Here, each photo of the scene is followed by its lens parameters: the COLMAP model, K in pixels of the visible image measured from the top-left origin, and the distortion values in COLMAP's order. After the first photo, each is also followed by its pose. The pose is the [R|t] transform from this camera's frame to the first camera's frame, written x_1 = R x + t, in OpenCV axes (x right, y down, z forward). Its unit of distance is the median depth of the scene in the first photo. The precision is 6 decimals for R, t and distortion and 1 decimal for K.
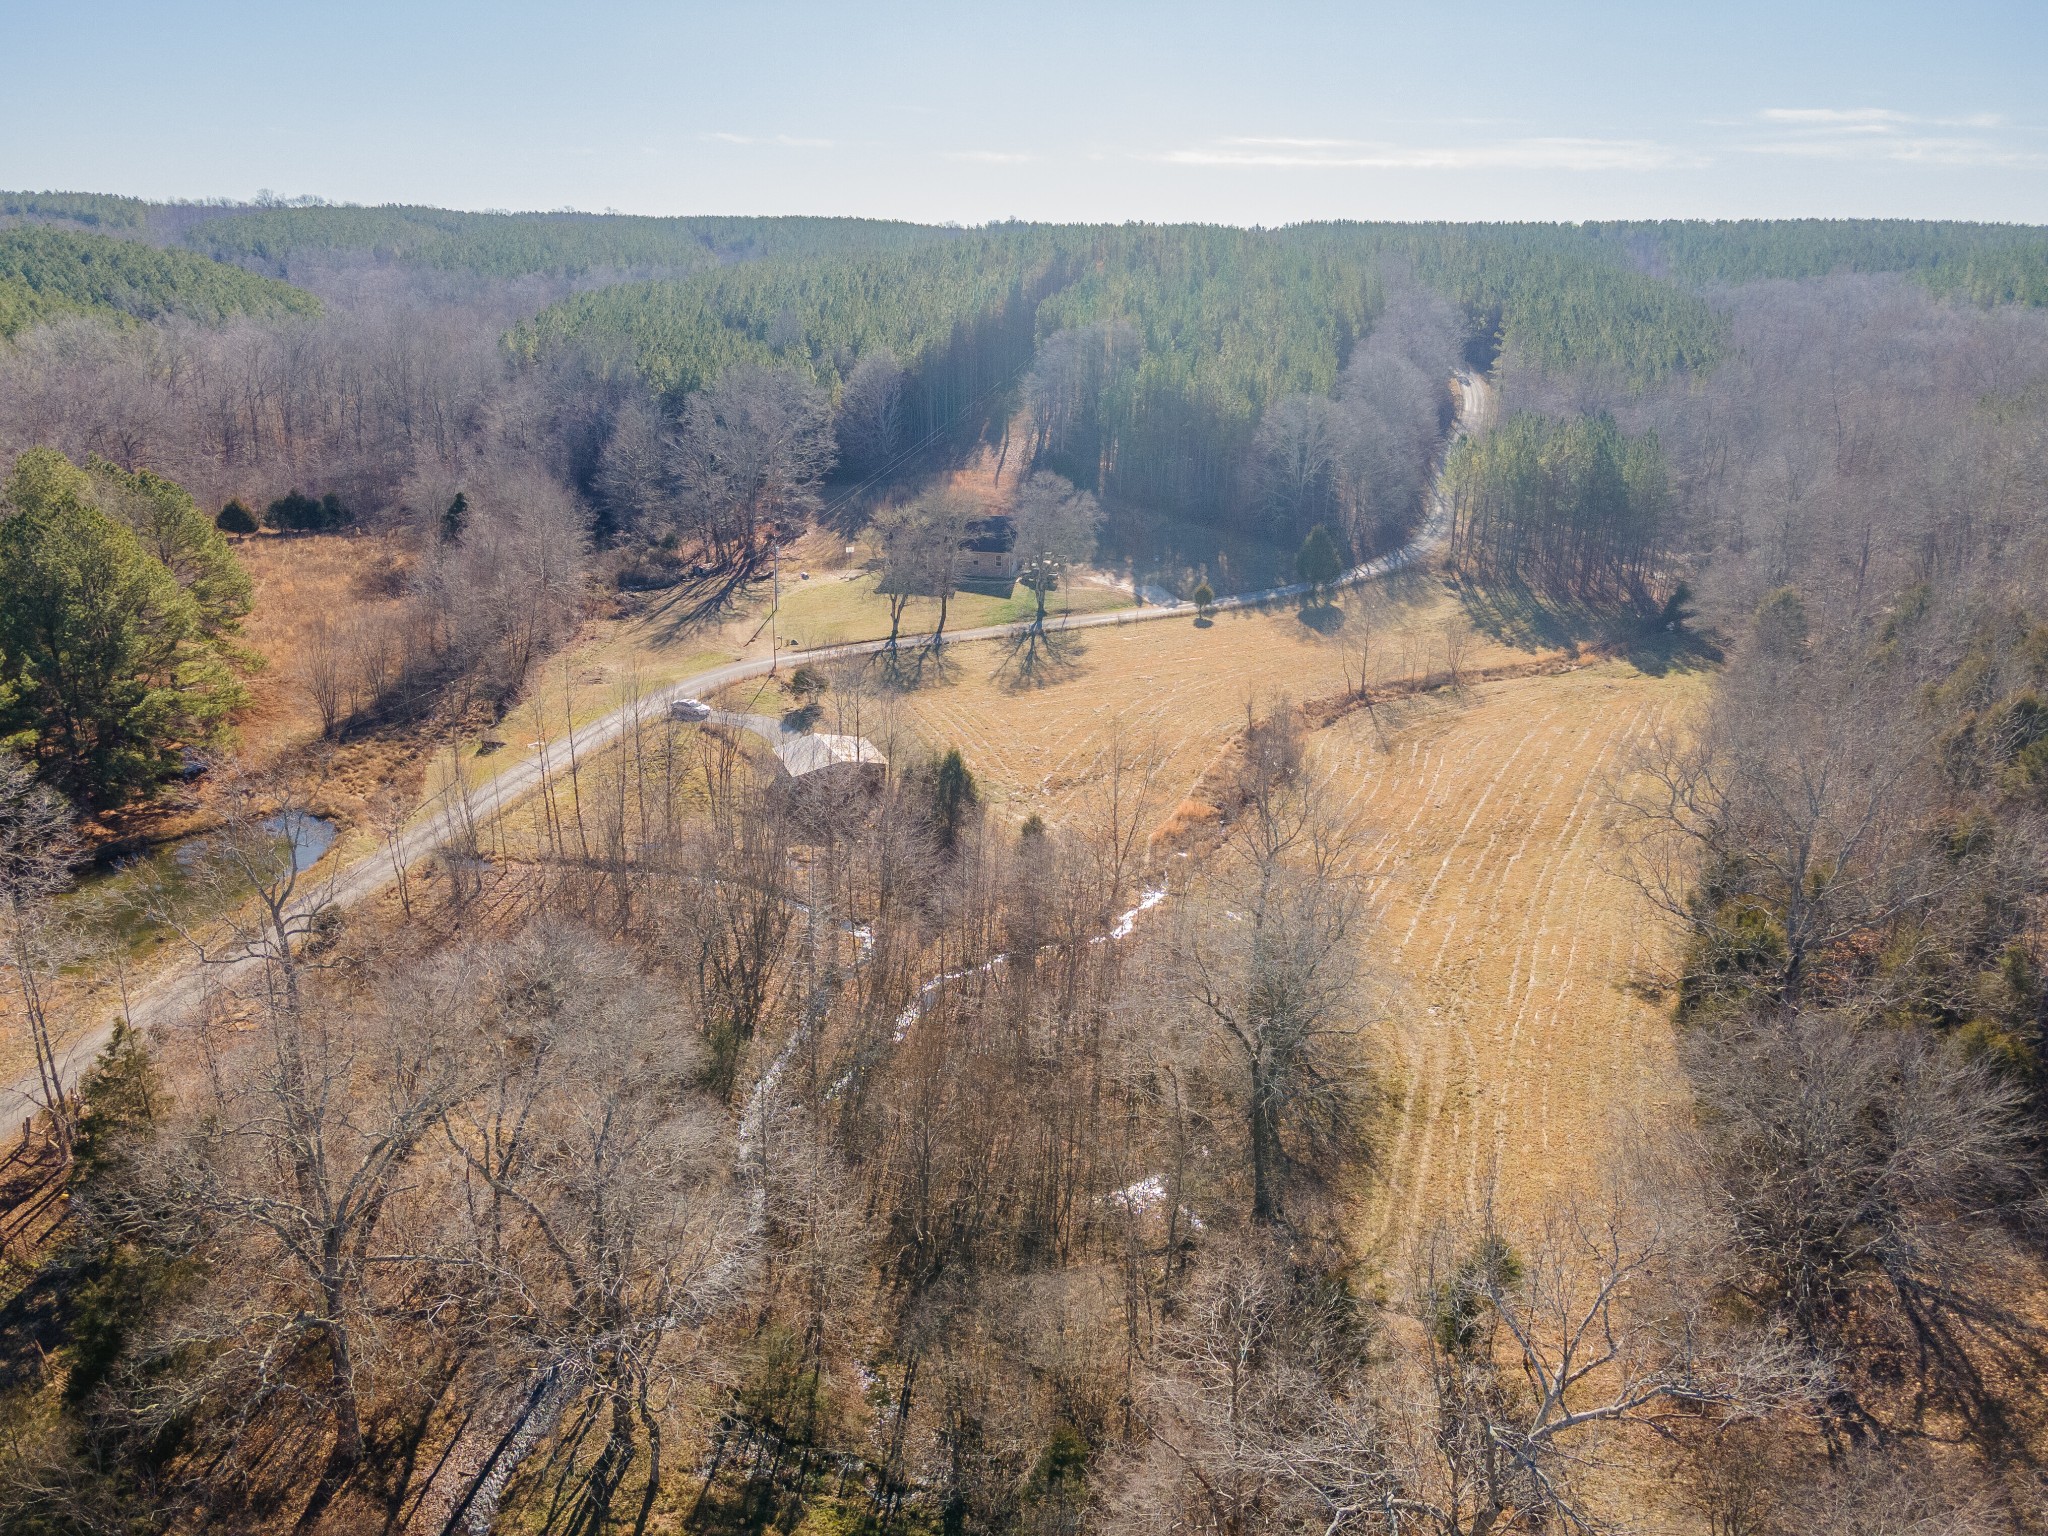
lens RADIAL K [[1497.4, 0, 1022.4], [0, 1497.4, 768.4], [0, 0, 1]] dist [0.031443, 0.013454]
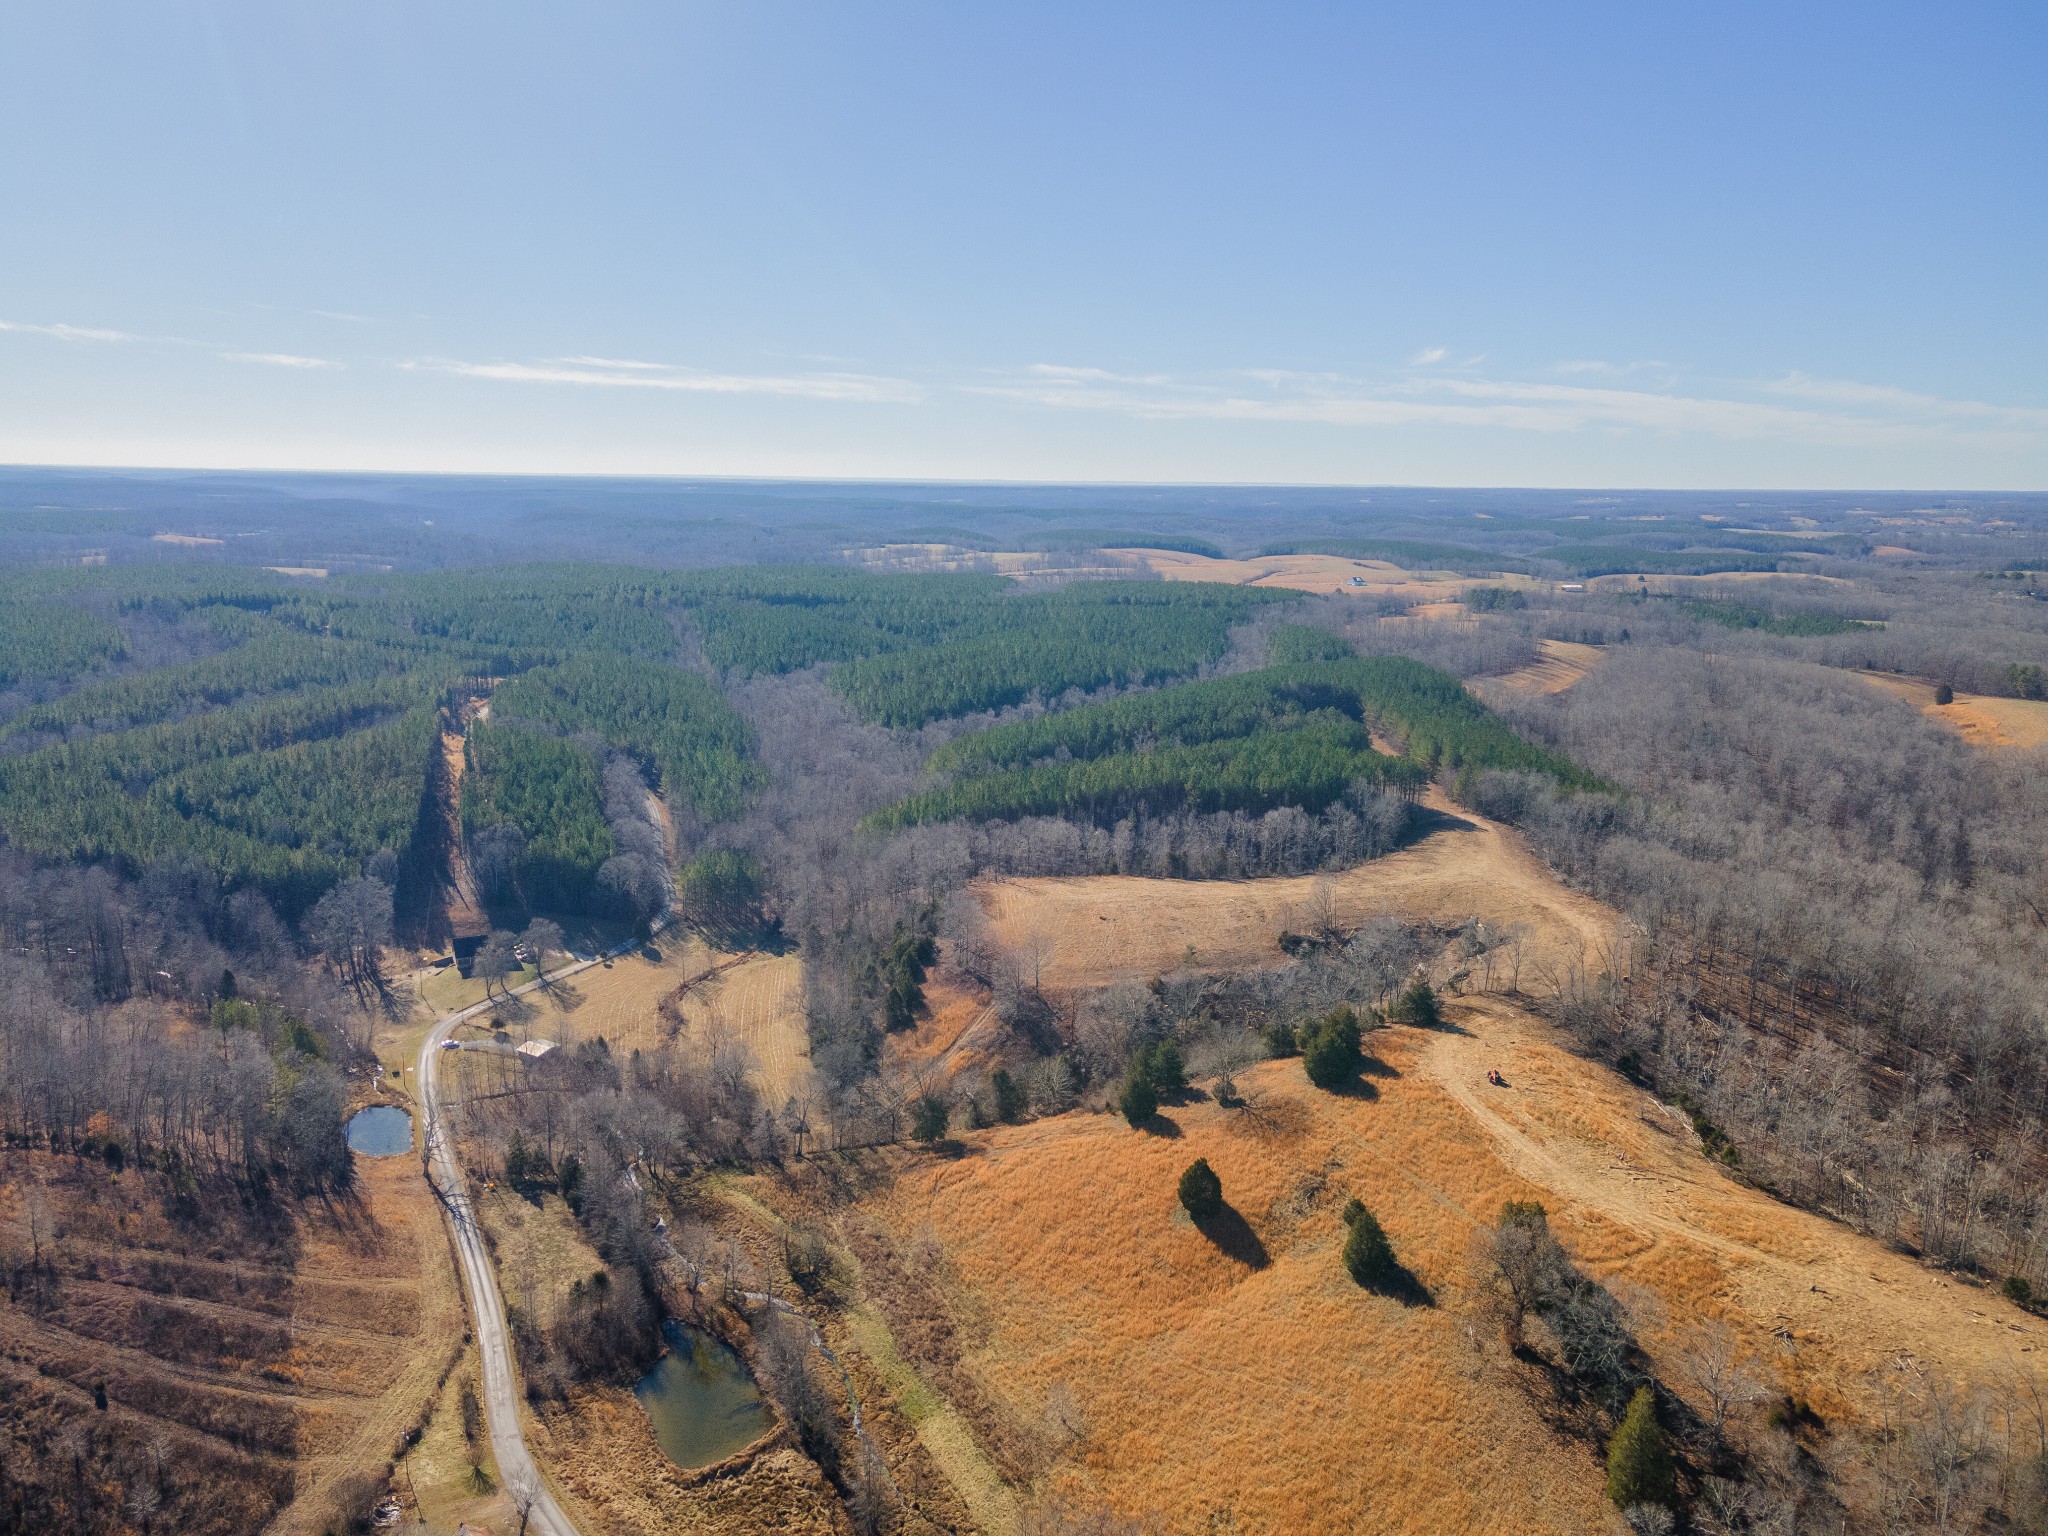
lens RADIAL K [[1497.4, 0, 1024.5], [0, 1497.4, 769.3], [0, 0, 1]] dist [0.031443, 0.013454]
pose [[0.812331, -0.116117, 0.571520, -0.746071], [0.187862, 0.979843, -0.067942, -0.124080], [-0.552110, 0.162558, 0.817771, -1.557079]]
